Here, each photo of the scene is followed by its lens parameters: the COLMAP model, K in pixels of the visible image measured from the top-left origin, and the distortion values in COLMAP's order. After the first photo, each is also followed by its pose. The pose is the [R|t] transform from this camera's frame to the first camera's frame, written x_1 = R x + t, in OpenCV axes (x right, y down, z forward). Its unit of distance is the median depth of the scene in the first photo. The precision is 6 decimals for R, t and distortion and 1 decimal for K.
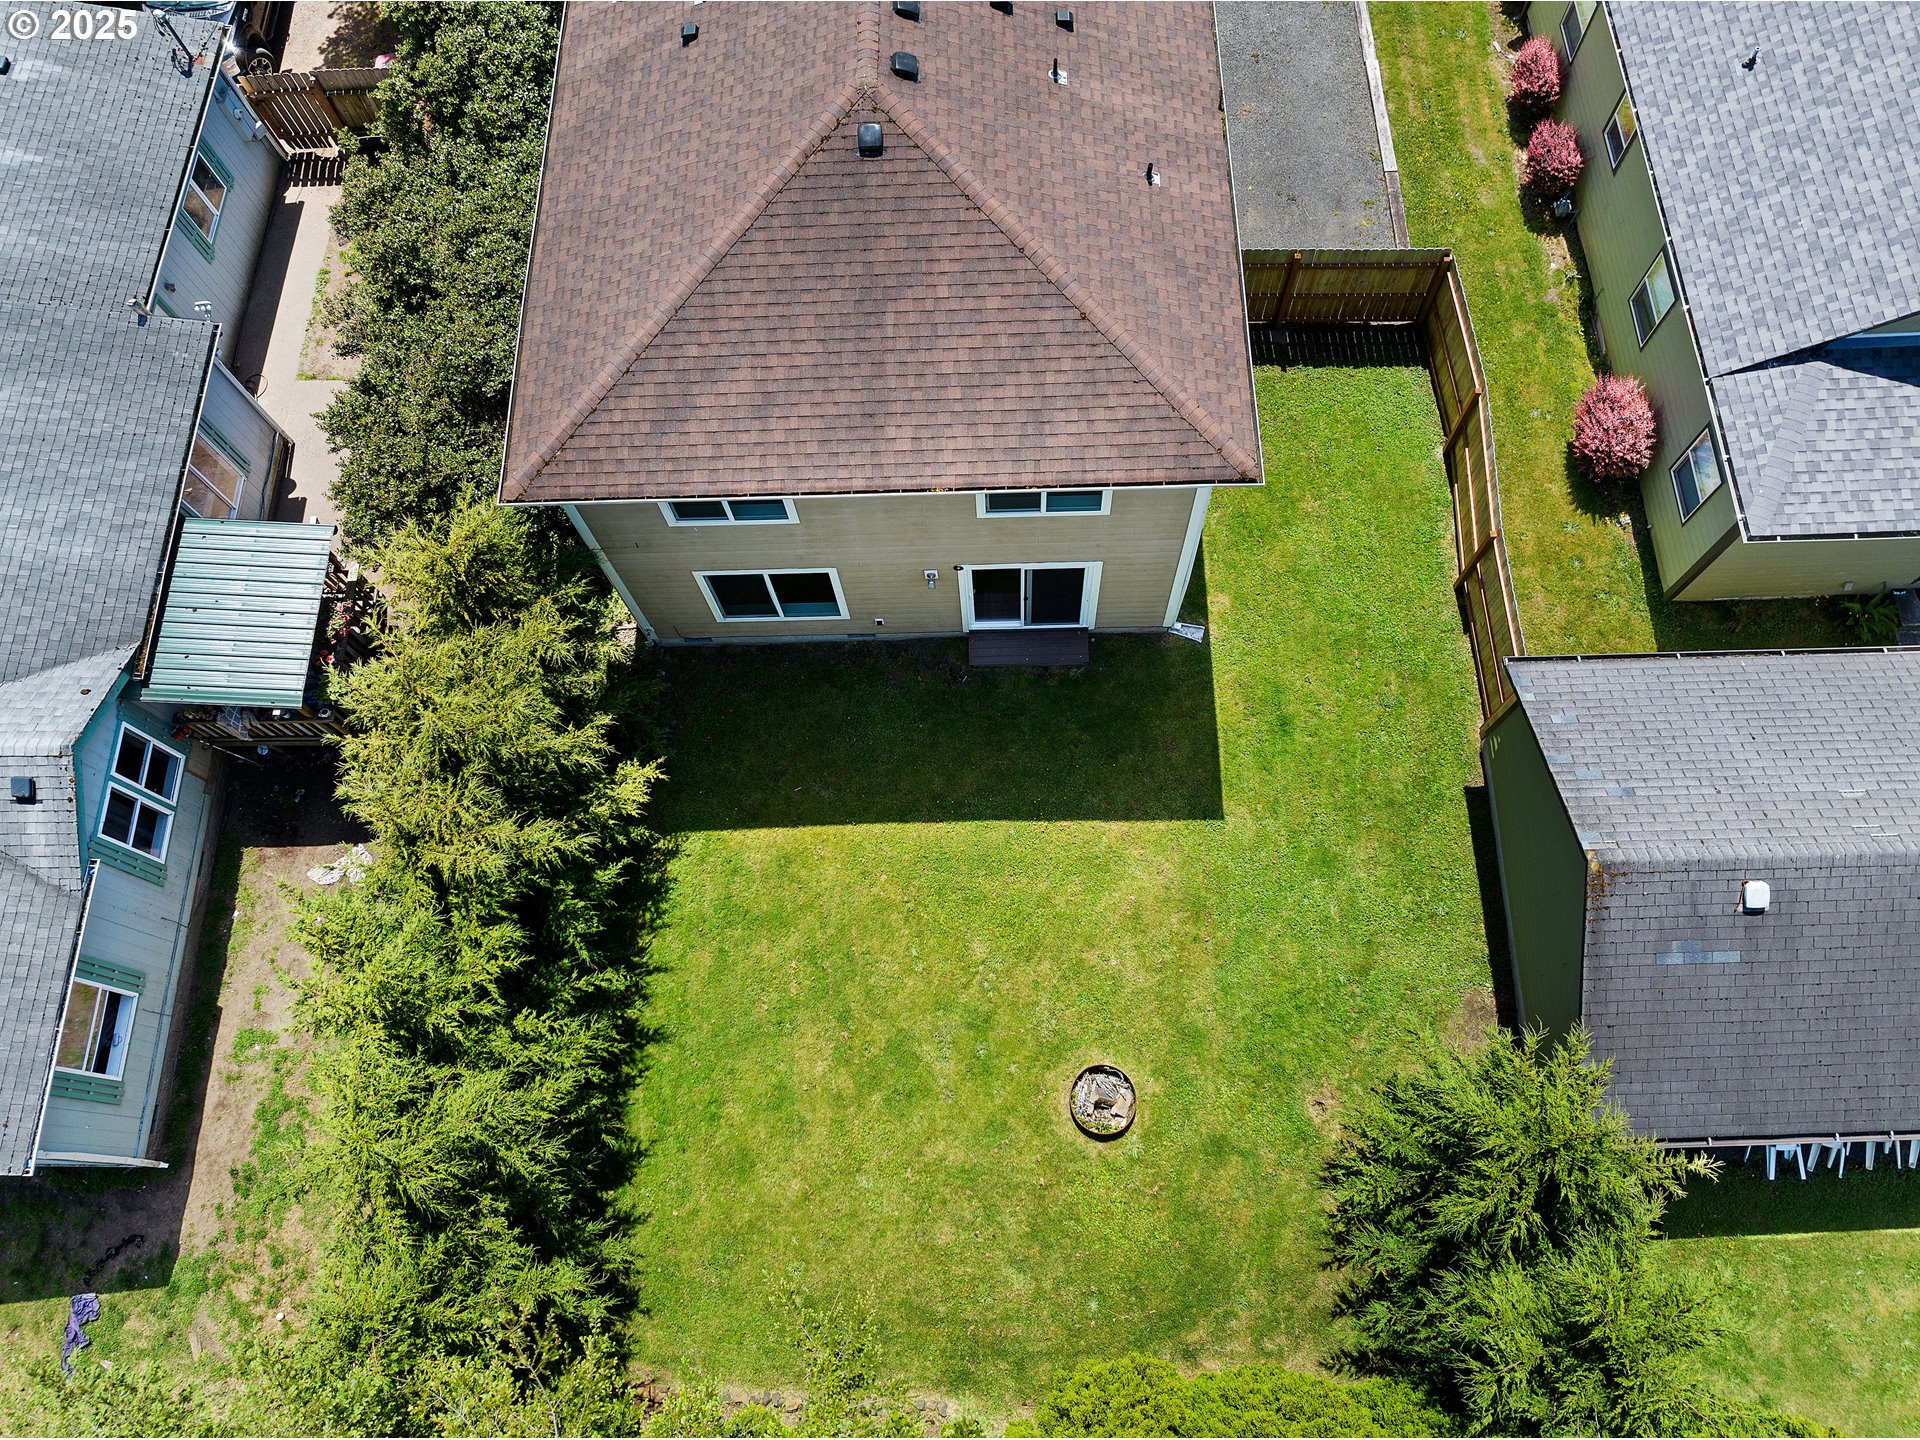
lens RADIAL K [[1344.0, 0, 960.0], [0, 1344.0, 720.0], [0, 0, 1]] dist [-0.032449, -0.003838]
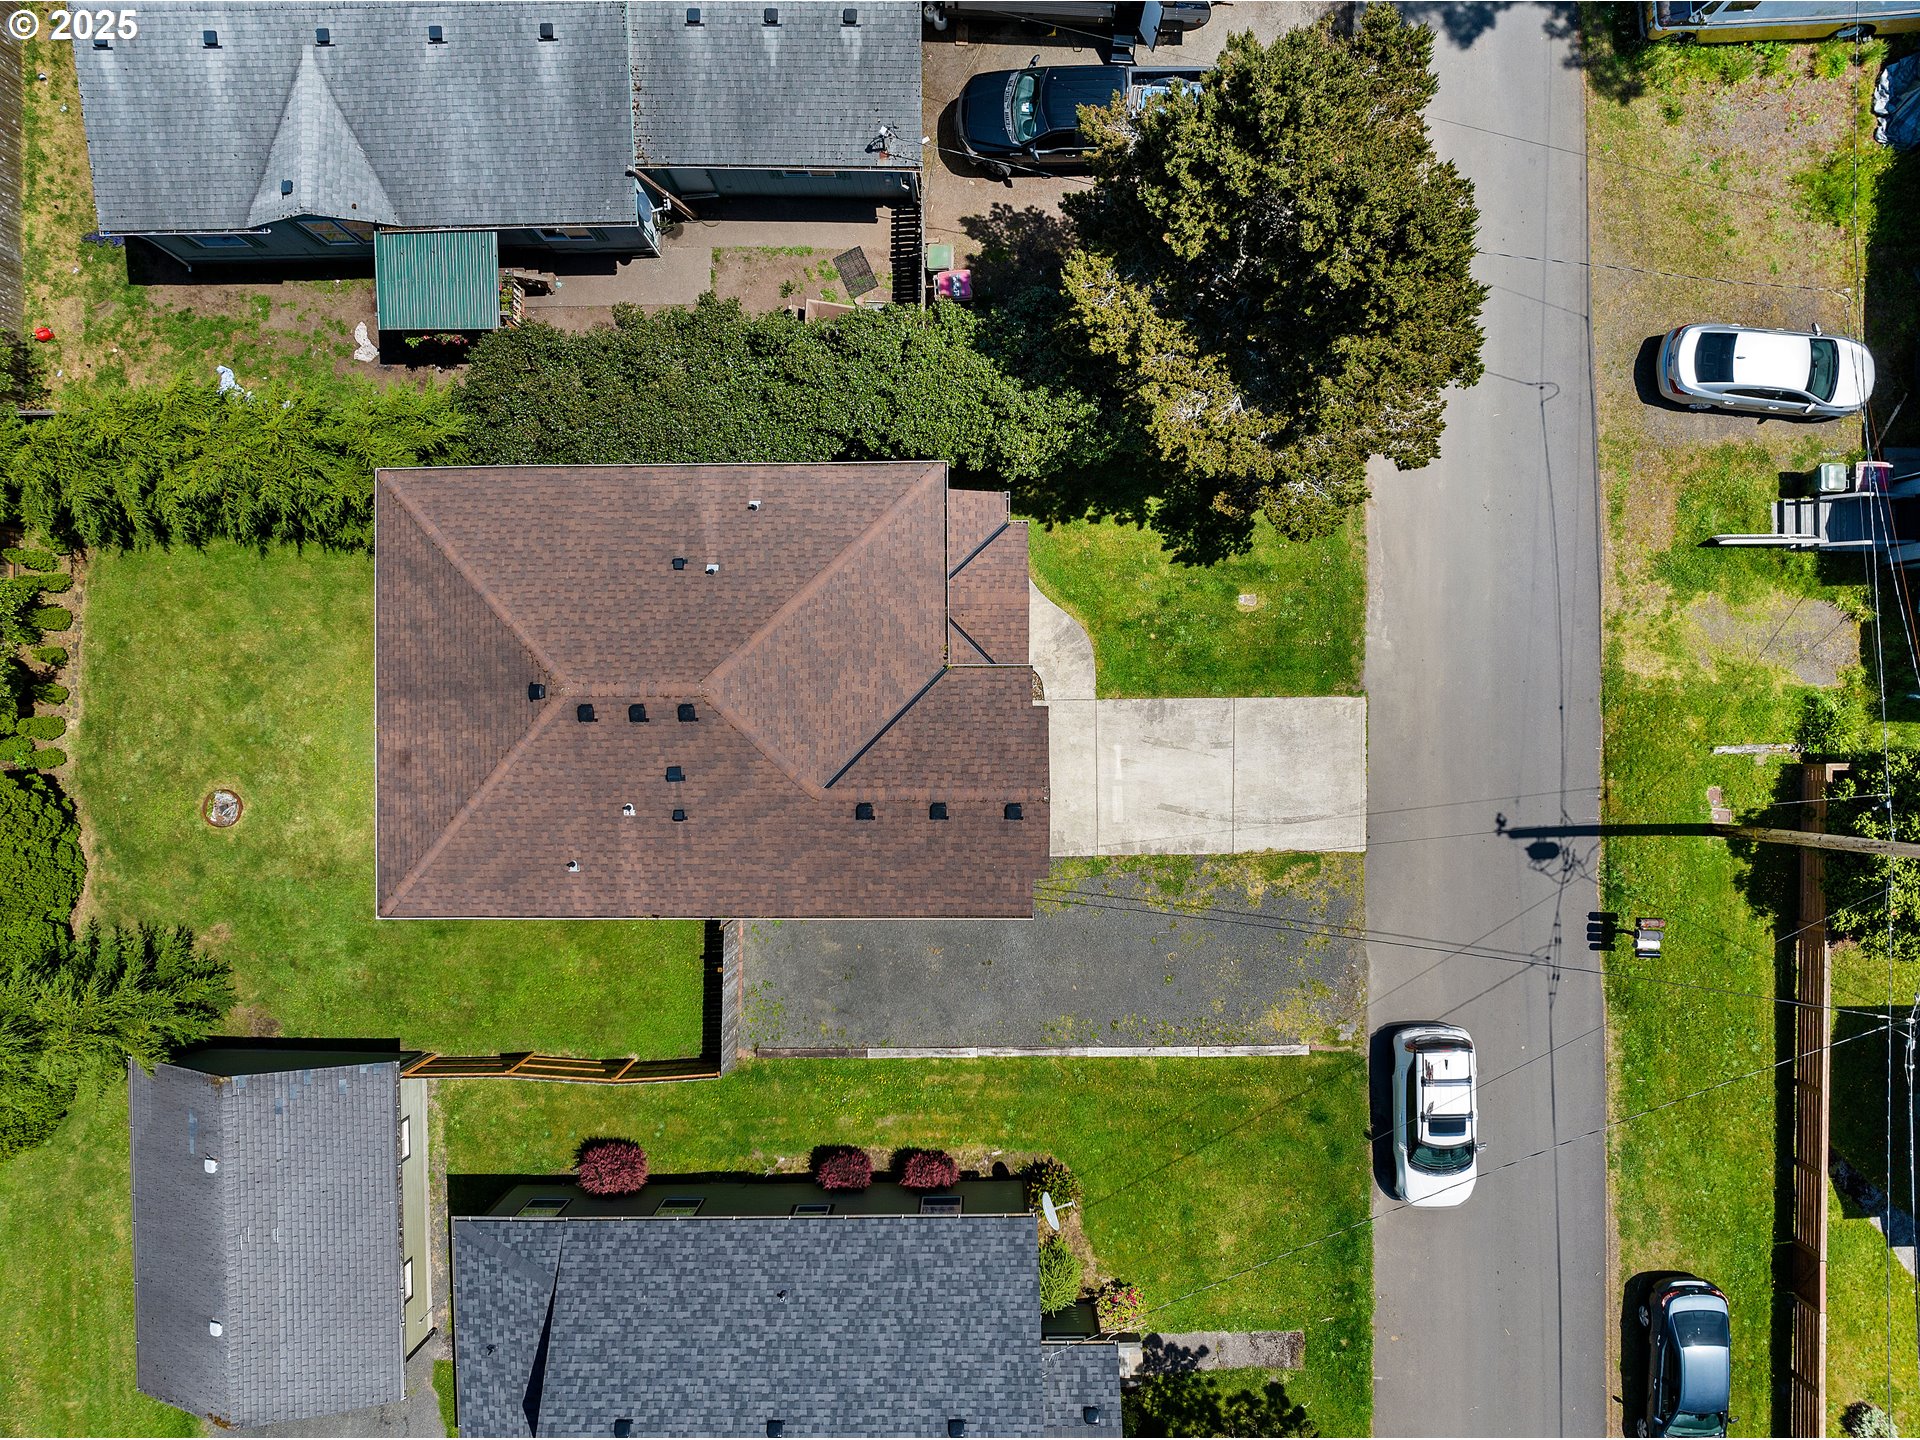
lens RADIAL K [[1344.0, 0, 960.0], [0, 1344.0, 720.0], [0, 0, 1]] dist [-0.032449, -0.003838]
pose [[-0.003673, 0.999150, 0.041067, -0.080403], [-0.929830, -0.018524, 0.367523, -1.189221], [0.367971, -0.036835, 0.929107, -0.248664]]
